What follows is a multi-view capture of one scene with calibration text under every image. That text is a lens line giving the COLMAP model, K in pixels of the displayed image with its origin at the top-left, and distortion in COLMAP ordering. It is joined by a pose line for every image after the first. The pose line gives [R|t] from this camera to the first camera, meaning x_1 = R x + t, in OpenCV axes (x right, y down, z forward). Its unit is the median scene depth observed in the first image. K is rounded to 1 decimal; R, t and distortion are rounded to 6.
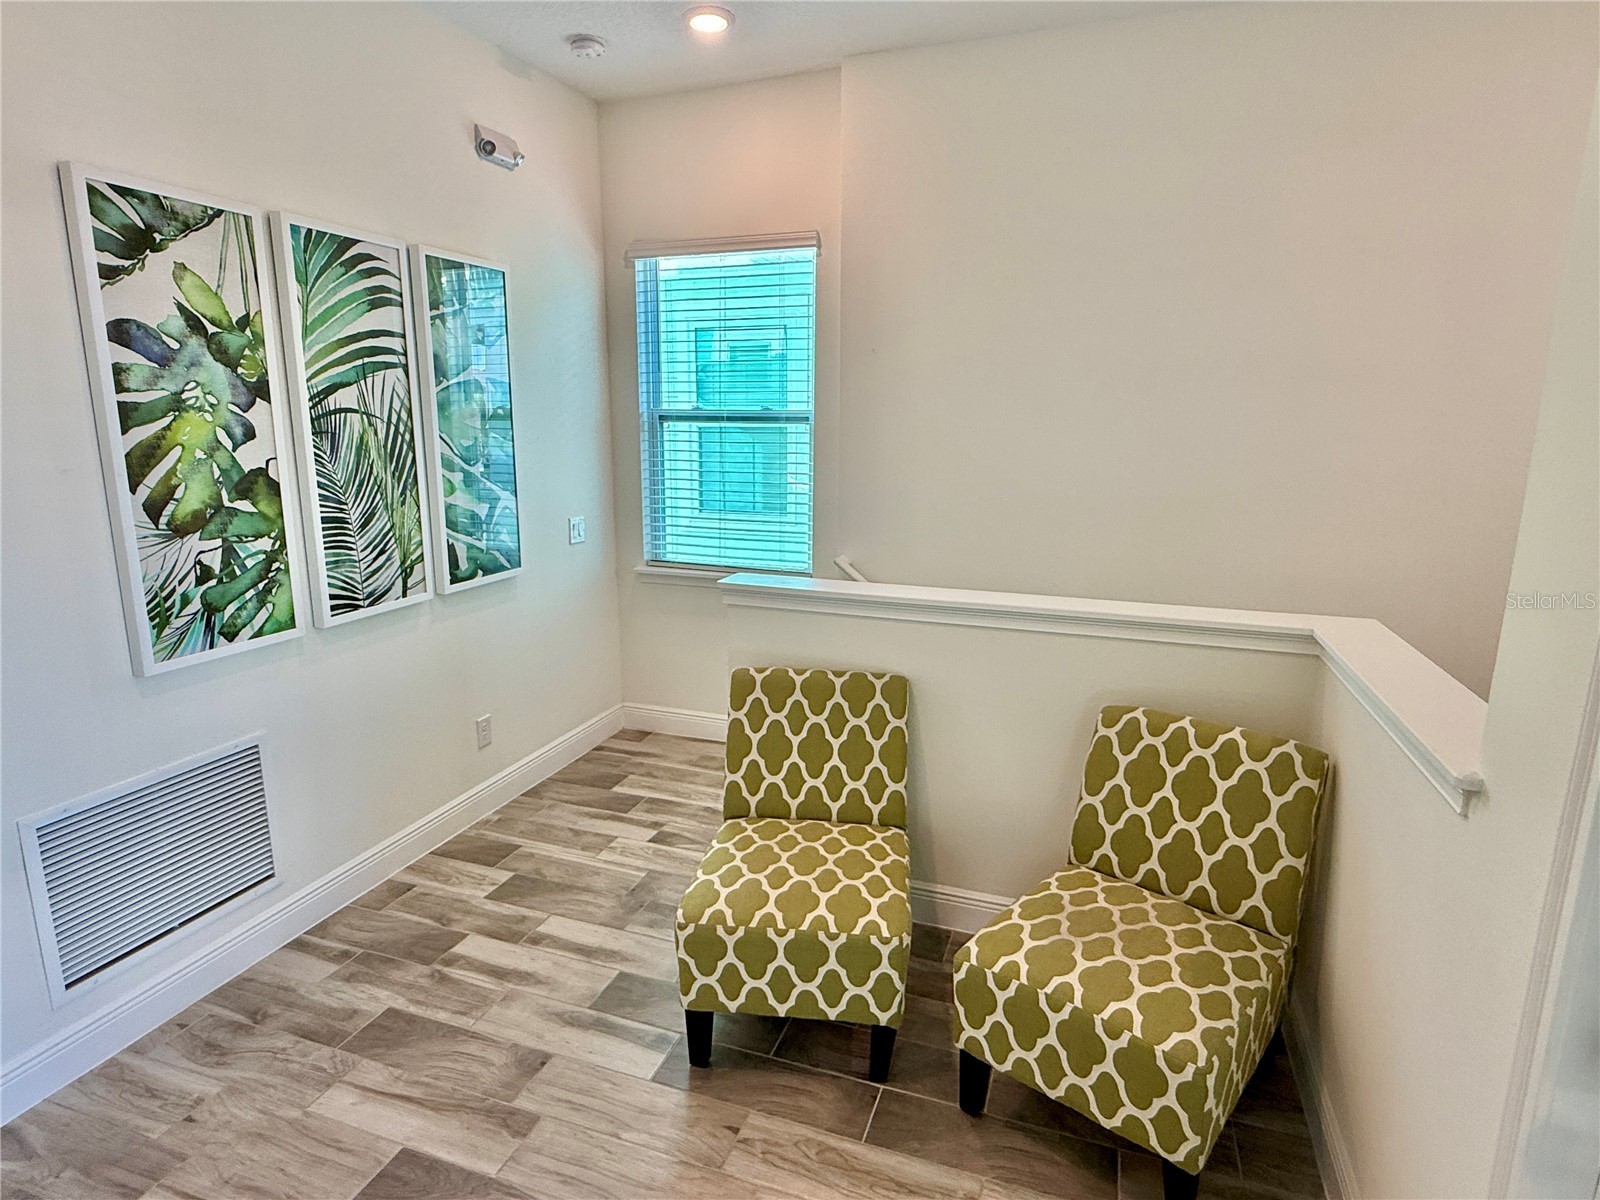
lens RADIAL K [[863.6, 0, 804.5], [0, 863.6, 600.2], [0, 0, 1]] dist [0.001630, -0.001021]
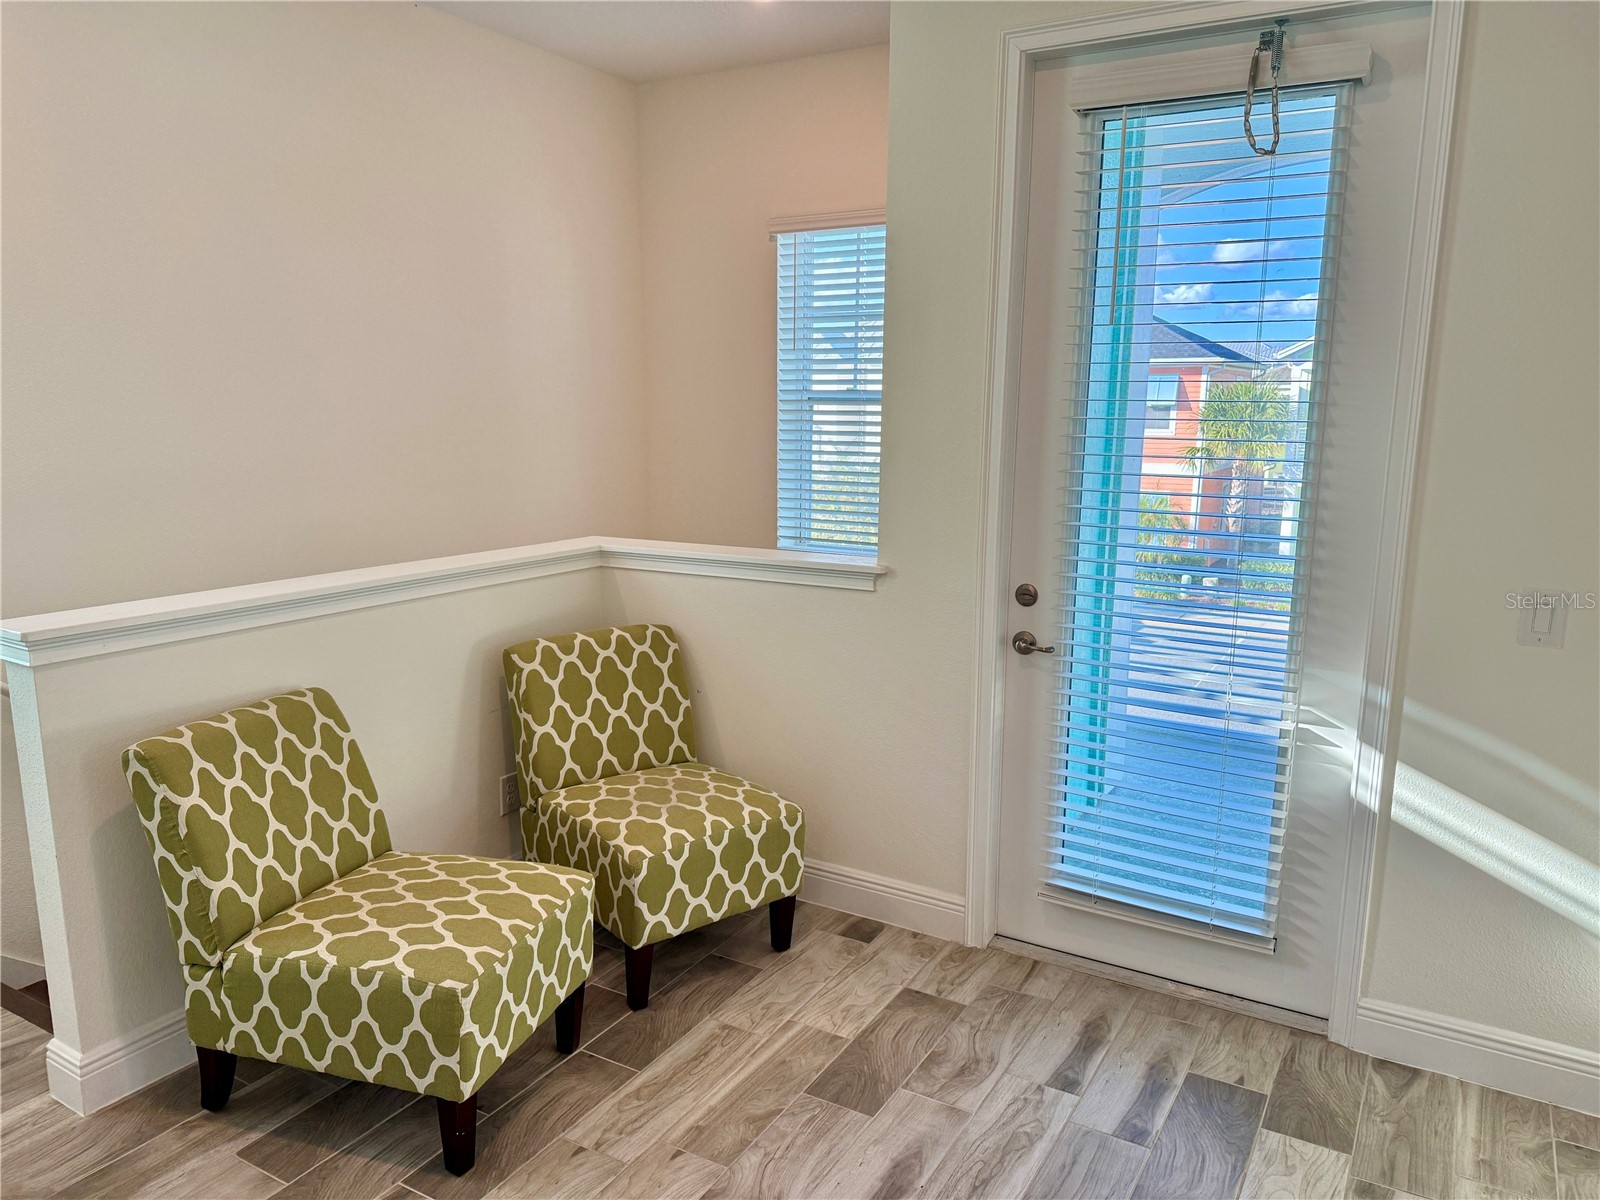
lens RADIAL K [[1123.8, 0, 808.9], [0, 1123.8, 599.6], [0, 0, 1]] dist [0.055427, -0.070244]
pose [[0.207334, -0.196472, 0.958338, -1.056152], [0.205451, 0.966523, 0.153701, -0.078334], [-0.956453, 0.165024, 0.240758, 0.387704]]
